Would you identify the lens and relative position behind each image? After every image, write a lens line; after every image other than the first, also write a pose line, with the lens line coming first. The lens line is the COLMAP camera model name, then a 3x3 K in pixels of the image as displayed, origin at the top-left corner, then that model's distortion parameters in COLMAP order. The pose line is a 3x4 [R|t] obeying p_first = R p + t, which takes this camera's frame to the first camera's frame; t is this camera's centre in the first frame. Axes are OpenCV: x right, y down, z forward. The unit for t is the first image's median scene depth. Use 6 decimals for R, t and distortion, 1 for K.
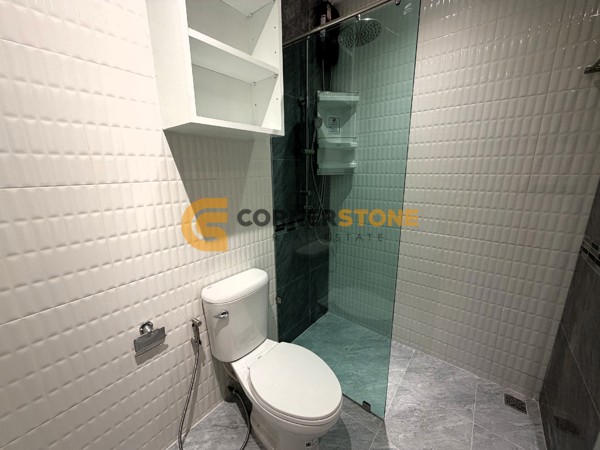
lens RADIAL K [[238.9, 0, 298.2], [0, 238.9, 224.8], [0, 0, 1]] dist [0.000166, -0.000183]
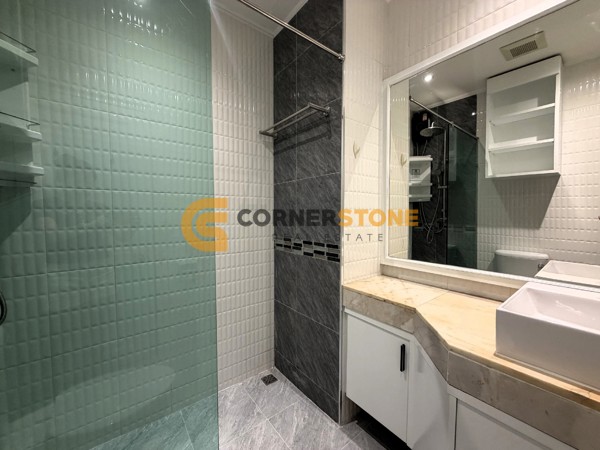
lens RADIAL K [[238.9, 0, 298.2], [0, 238.9, 224.8], [0, 0, 1]] dist [0.000166, -0.000183]
pose [[0.233289, -0.034017, 0.971812, -0.244101], [0.219476, 0.975442, -0.018543, 0.030719], [-0.947315, 0.217616, 0.235025, 0.435955]]
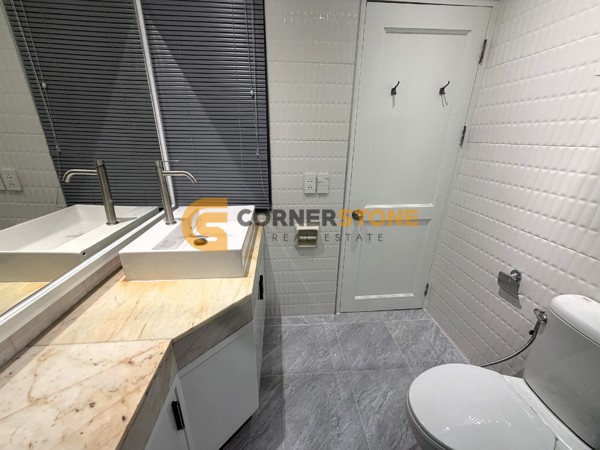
lens RADIAL K [[238.9, 0, 298.2], [0, 238.9, 224.8], [0, 0, 1]] dist [0.000166, -0.000183]
pose [[-0.727345, 0.240192, -0.642866, 0.659917], [-0.162128, 0.850095, 0.501052, -0.150367], [0.666846, 0.468664, -0.579371, 0.681407]]
